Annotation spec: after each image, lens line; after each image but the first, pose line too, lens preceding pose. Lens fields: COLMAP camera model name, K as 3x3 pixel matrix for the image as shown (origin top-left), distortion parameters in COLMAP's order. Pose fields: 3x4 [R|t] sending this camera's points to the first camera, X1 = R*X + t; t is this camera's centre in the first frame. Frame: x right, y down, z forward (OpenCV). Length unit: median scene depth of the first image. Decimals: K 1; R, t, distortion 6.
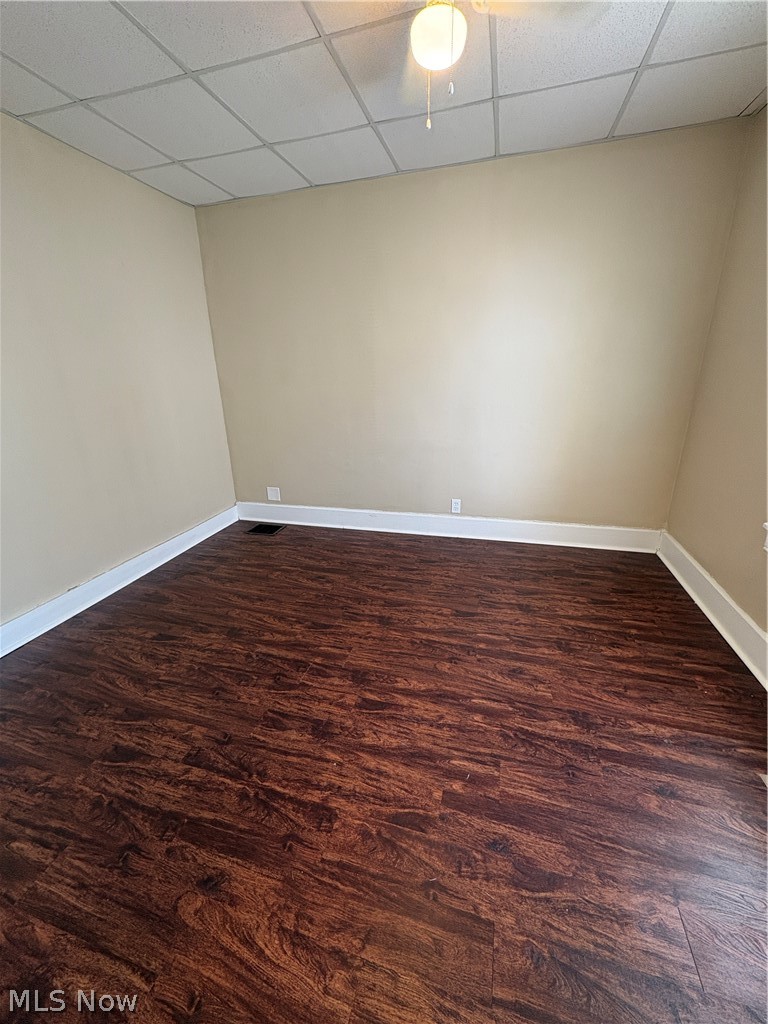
lens RADIAL K [[404.0, 0, 384.4], [0, 404.0, 511.5], [0, 0, 1]] dist [0.003607, 0.000420]
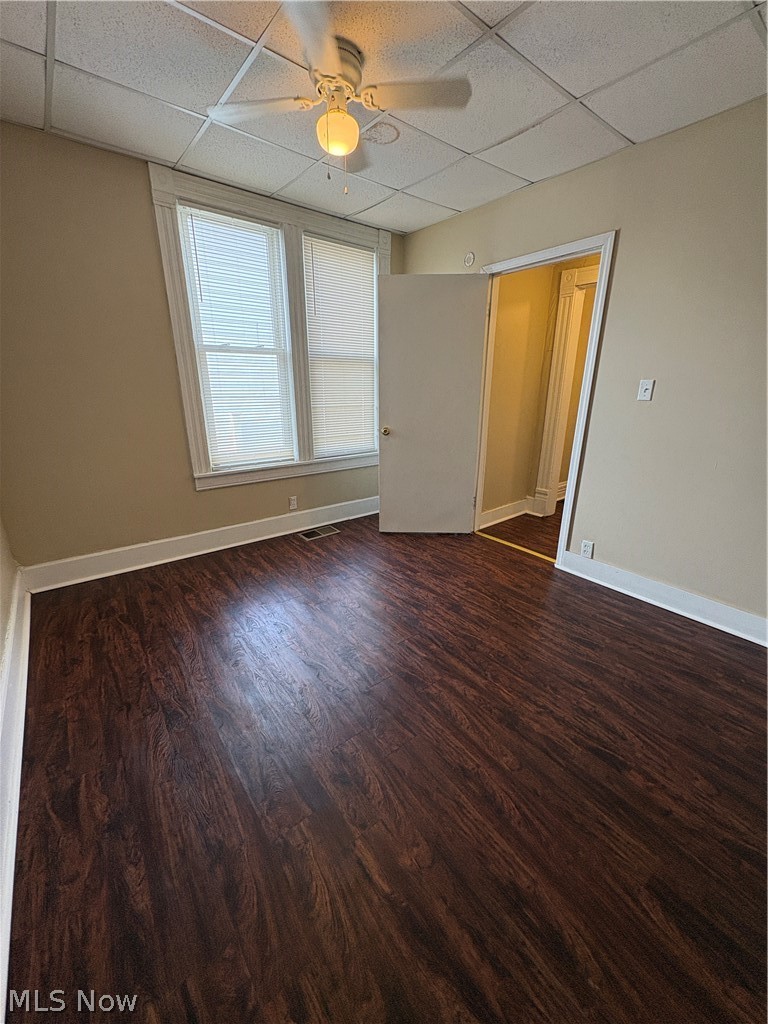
lens RADIAL K [[404.0, 0, 386.3], [0, 404.0, 512.3], [0, 0, 1]] dist [0.003607, 0.000420]
pose [[-0.812171, -0.169333, 0.558305, -0.649240], [0.199170, 0.818989, 0.538133, -0.573820], [-0.548370, 0.548254, -0.631433, 1.670745]]
